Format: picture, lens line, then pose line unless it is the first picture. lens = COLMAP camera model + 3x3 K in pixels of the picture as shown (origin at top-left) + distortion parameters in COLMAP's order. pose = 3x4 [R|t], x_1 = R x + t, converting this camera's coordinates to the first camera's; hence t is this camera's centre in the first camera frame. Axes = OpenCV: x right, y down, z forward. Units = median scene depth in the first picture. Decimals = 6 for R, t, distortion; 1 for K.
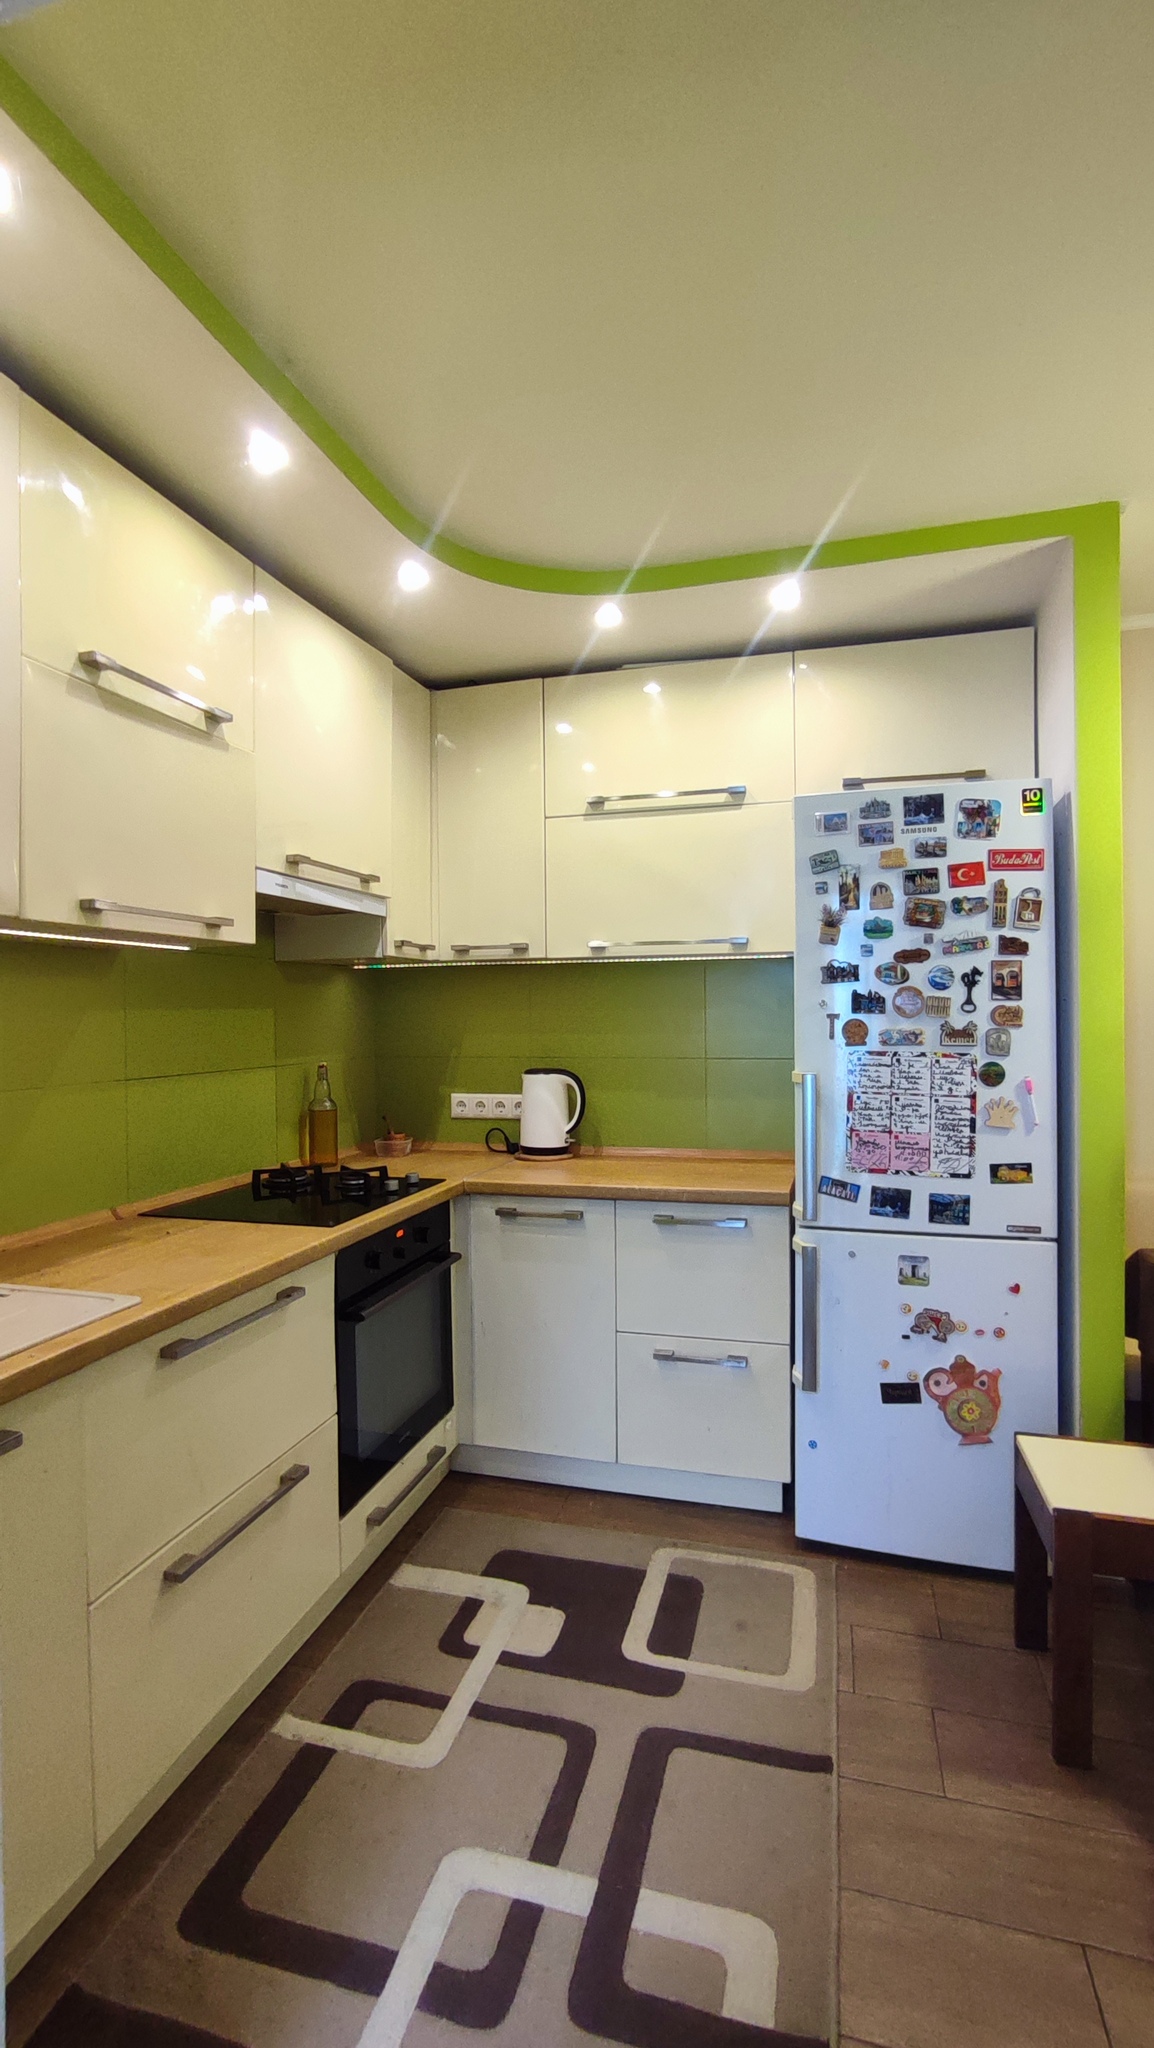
lens RADIAL K [[928.0, 0, 581.3], [0, 928.0, 1027.2], [0, 0, 1]] dist [-0.001292, 0.016700]
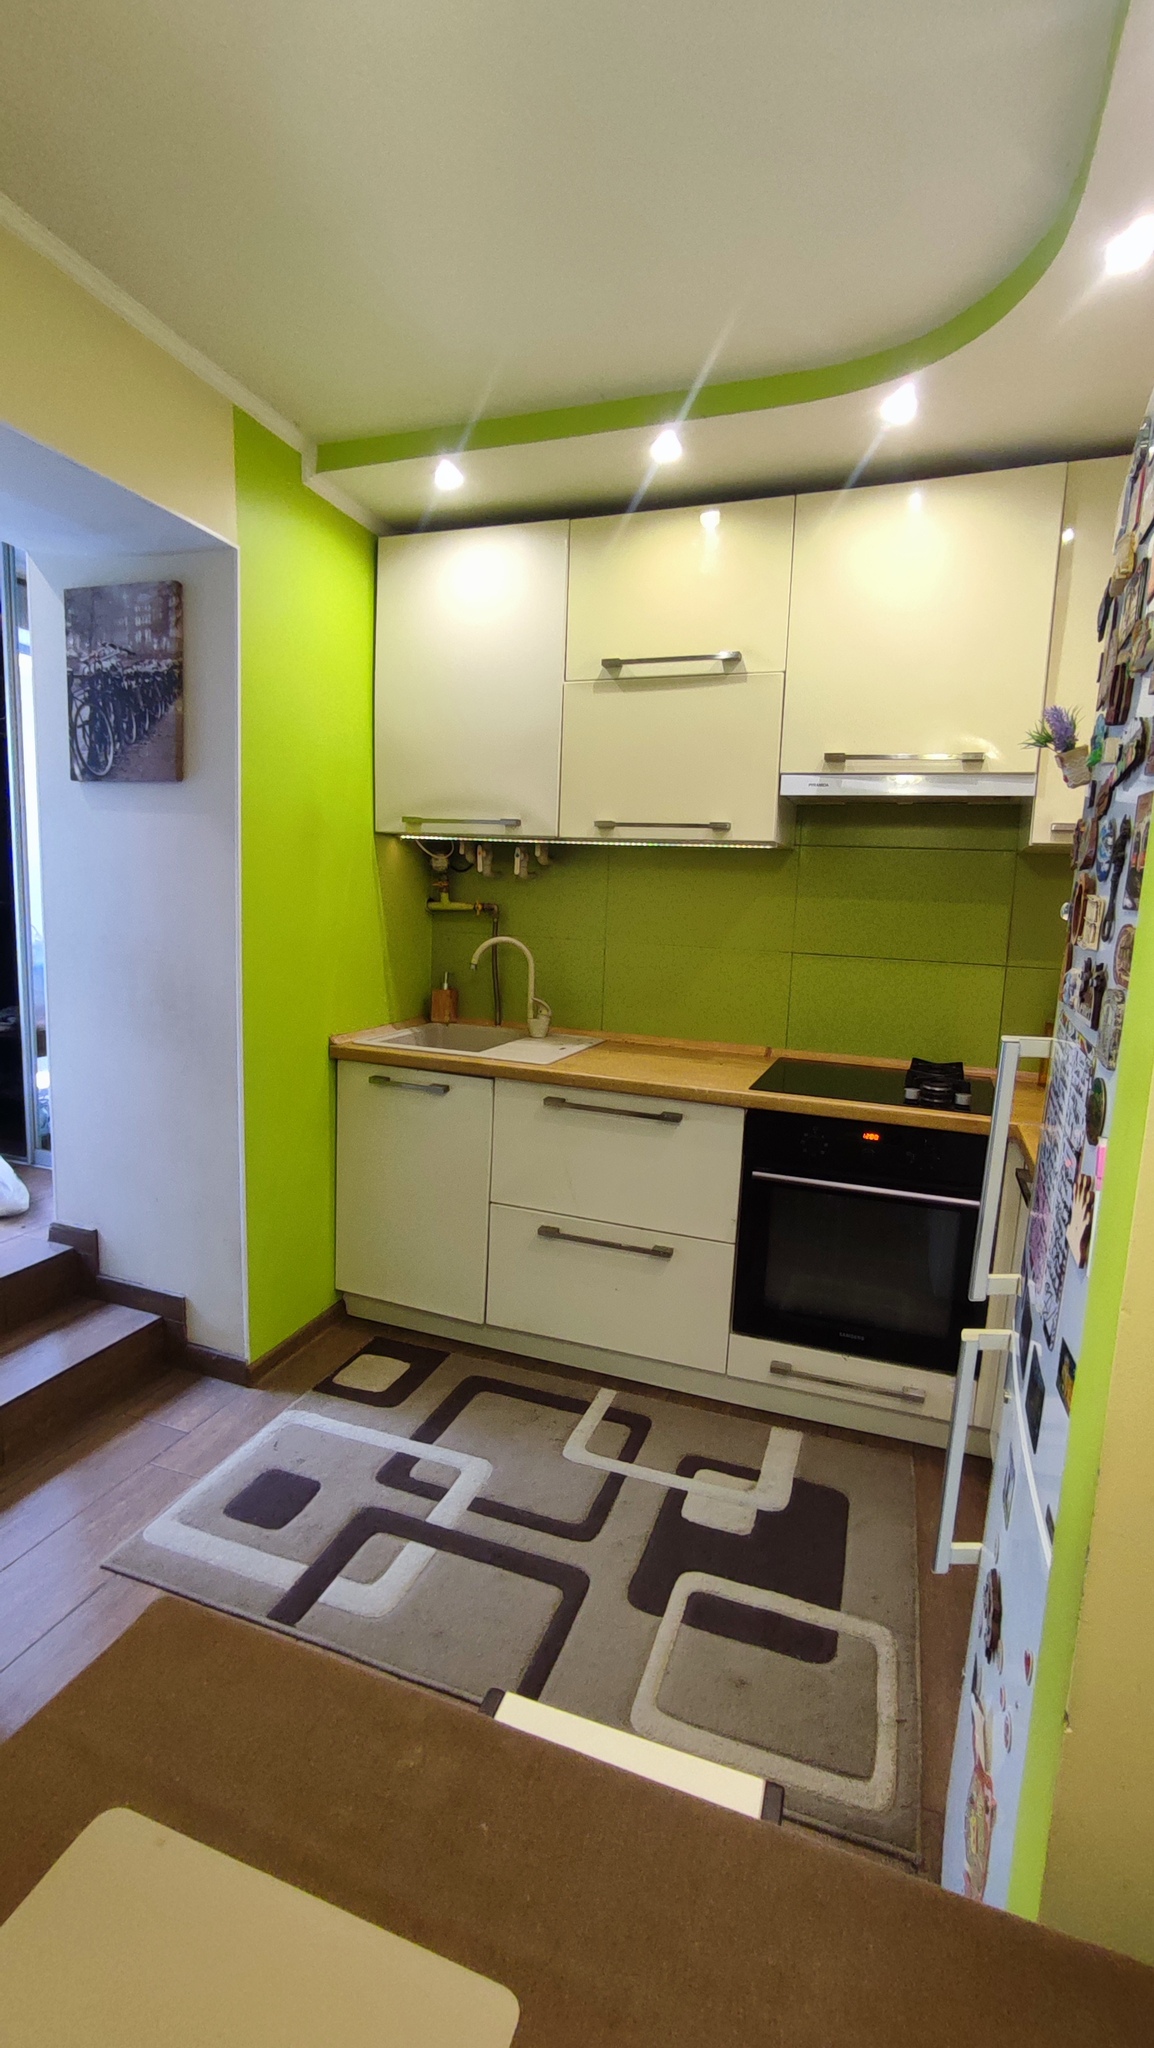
lens RADIAL K [[928.0, 0, 581.3], [0, 928.0, 1027.2], [0, 0, 1]] dist [-0.001292, 0.016700]
pose [[-0.069621, 0.149808, -0.986261, 0.921828], [-0.053945, 0.986648, 0.153675, -0.027285], [0.996114, 0.063903, -0.060610, 0.914103]]
